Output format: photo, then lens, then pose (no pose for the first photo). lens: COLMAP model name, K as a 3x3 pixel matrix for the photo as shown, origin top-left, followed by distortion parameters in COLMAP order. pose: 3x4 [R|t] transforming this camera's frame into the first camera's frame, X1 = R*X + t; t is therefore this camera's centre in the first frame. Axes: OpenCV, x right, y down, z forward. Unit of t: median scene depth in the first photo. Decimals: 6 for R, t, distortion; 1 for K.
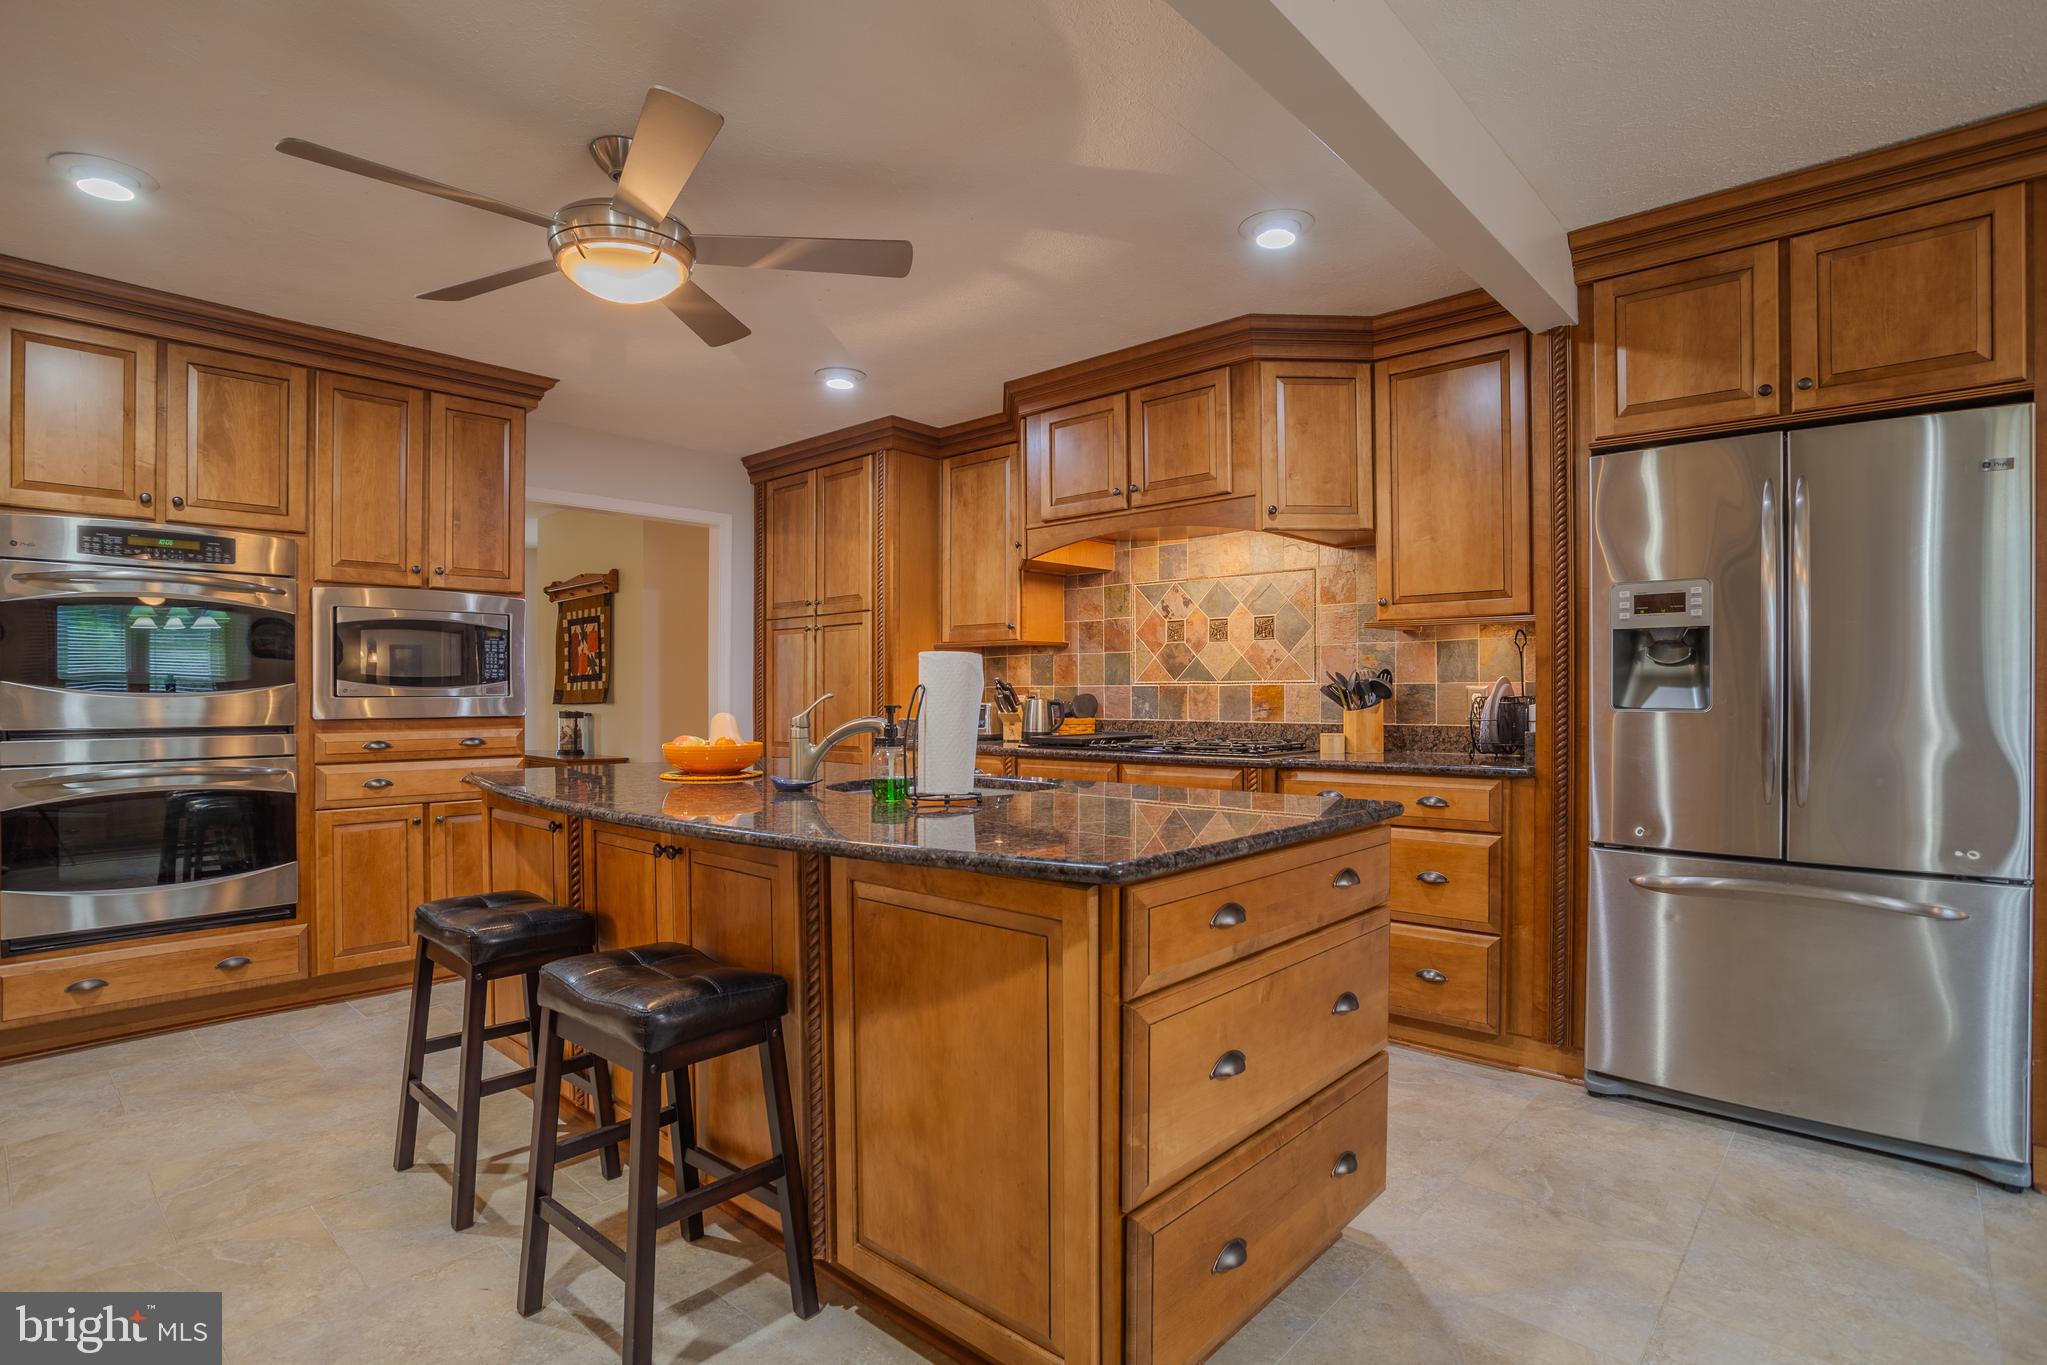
lens RADIAL K [[1015.3, 0, 1052.3], [0, 1015.3, 694.1], [0, 0, 1]] dist [-0.068880, 0.043912]
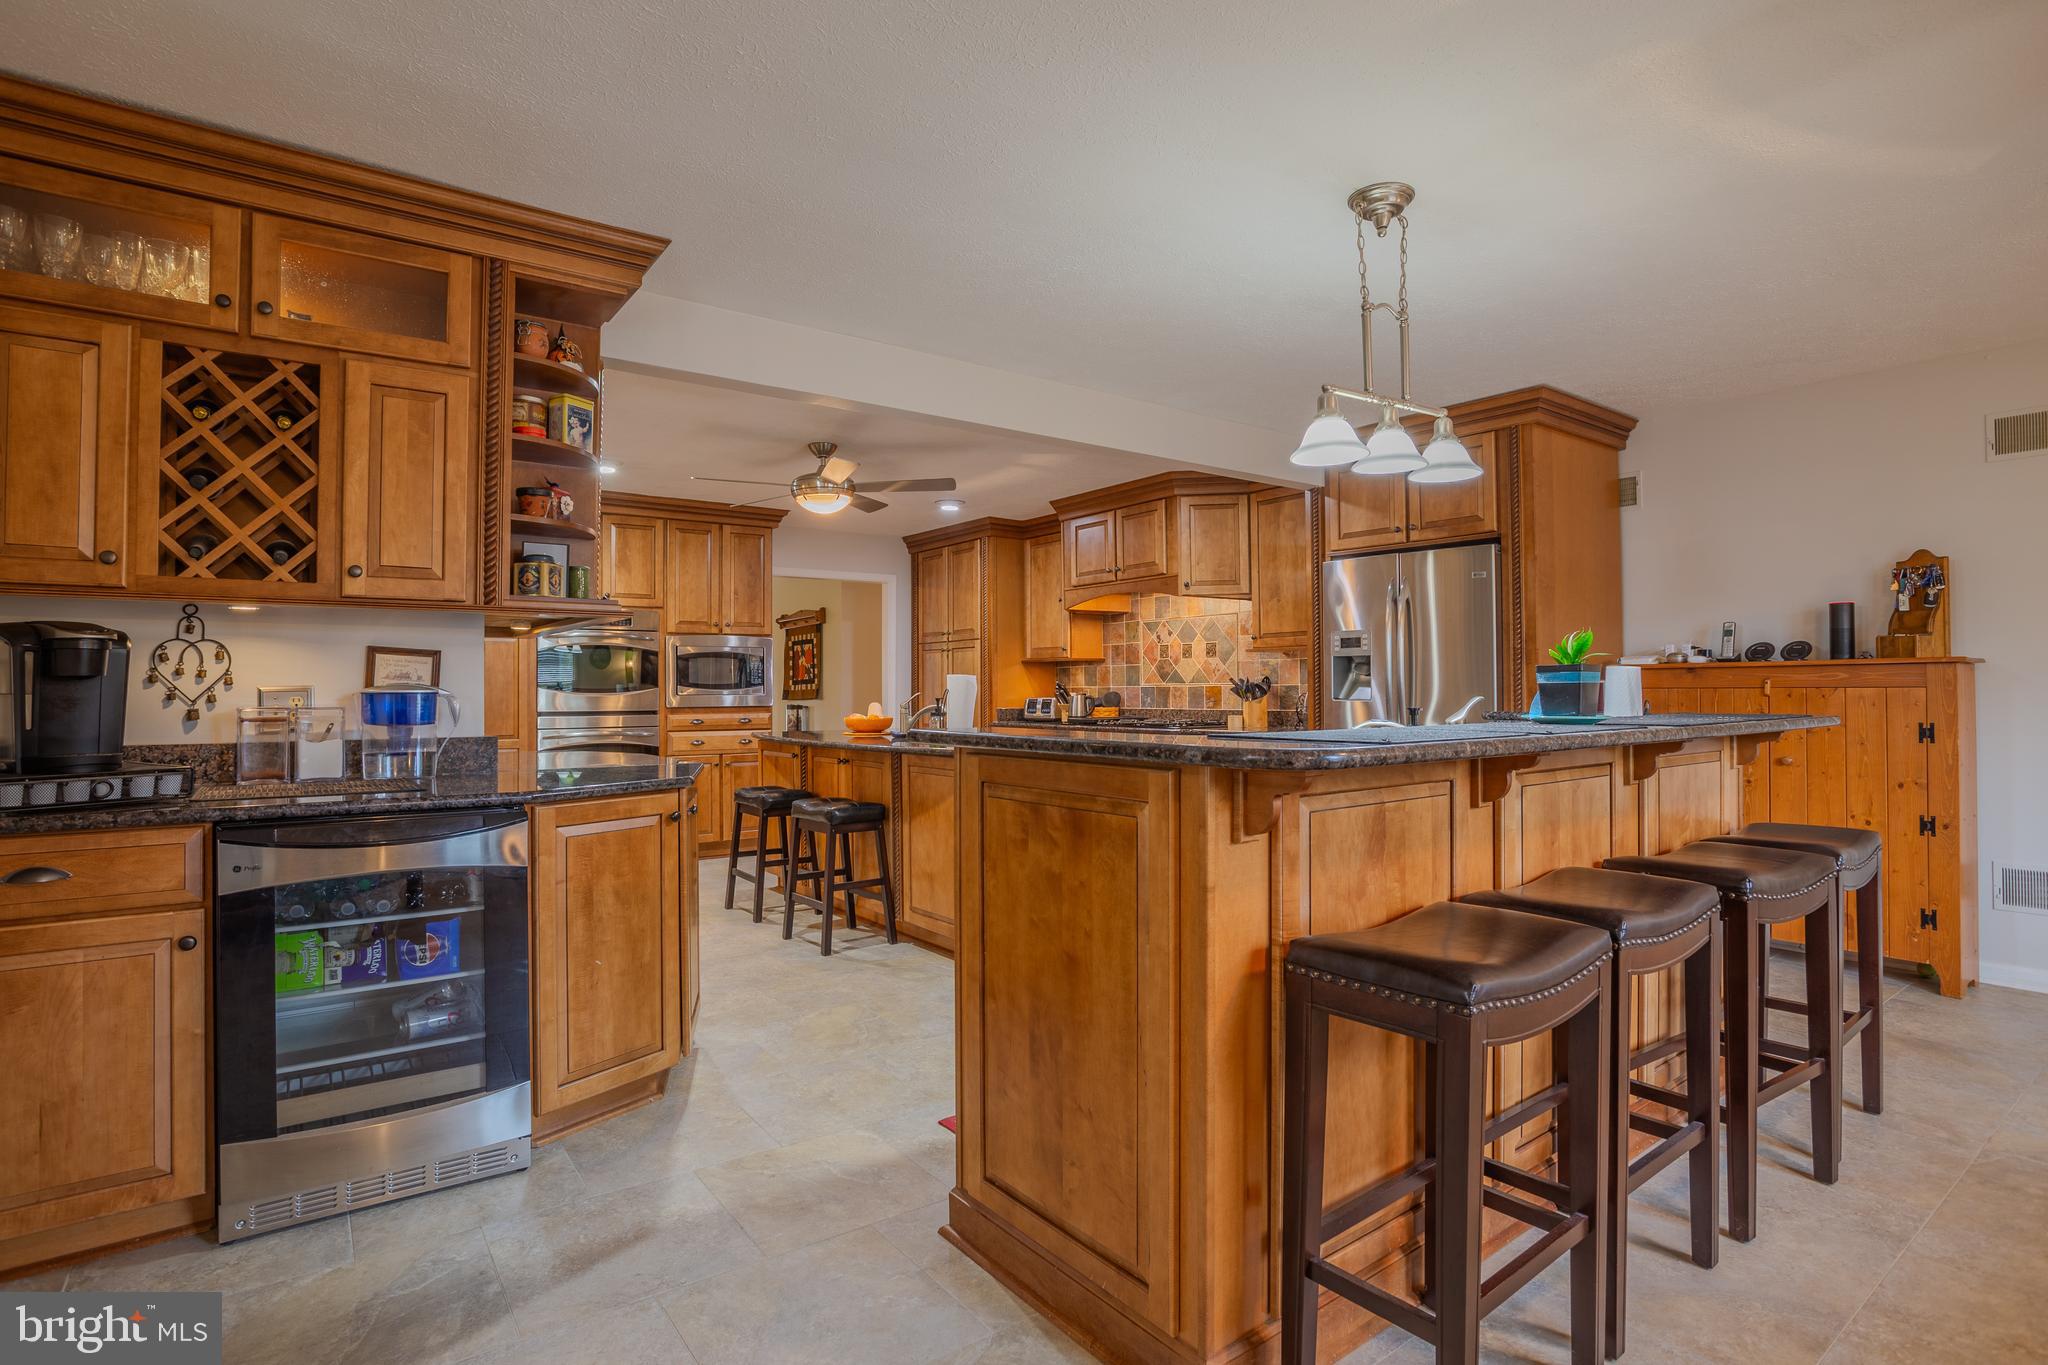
lens RADIAL K [[1028.0, 0, 1076.2], [0, 1028.0, 677.0], [0, 0, 1]] dist [0.000578, 0.000094]
pose [[0.985262, -0.005761, -0.170953, 0.270701], [0.003440, 0.999898, -0.013871, -0.001573], [0.171016, 0.013079, 0.985182, -0.610187]]
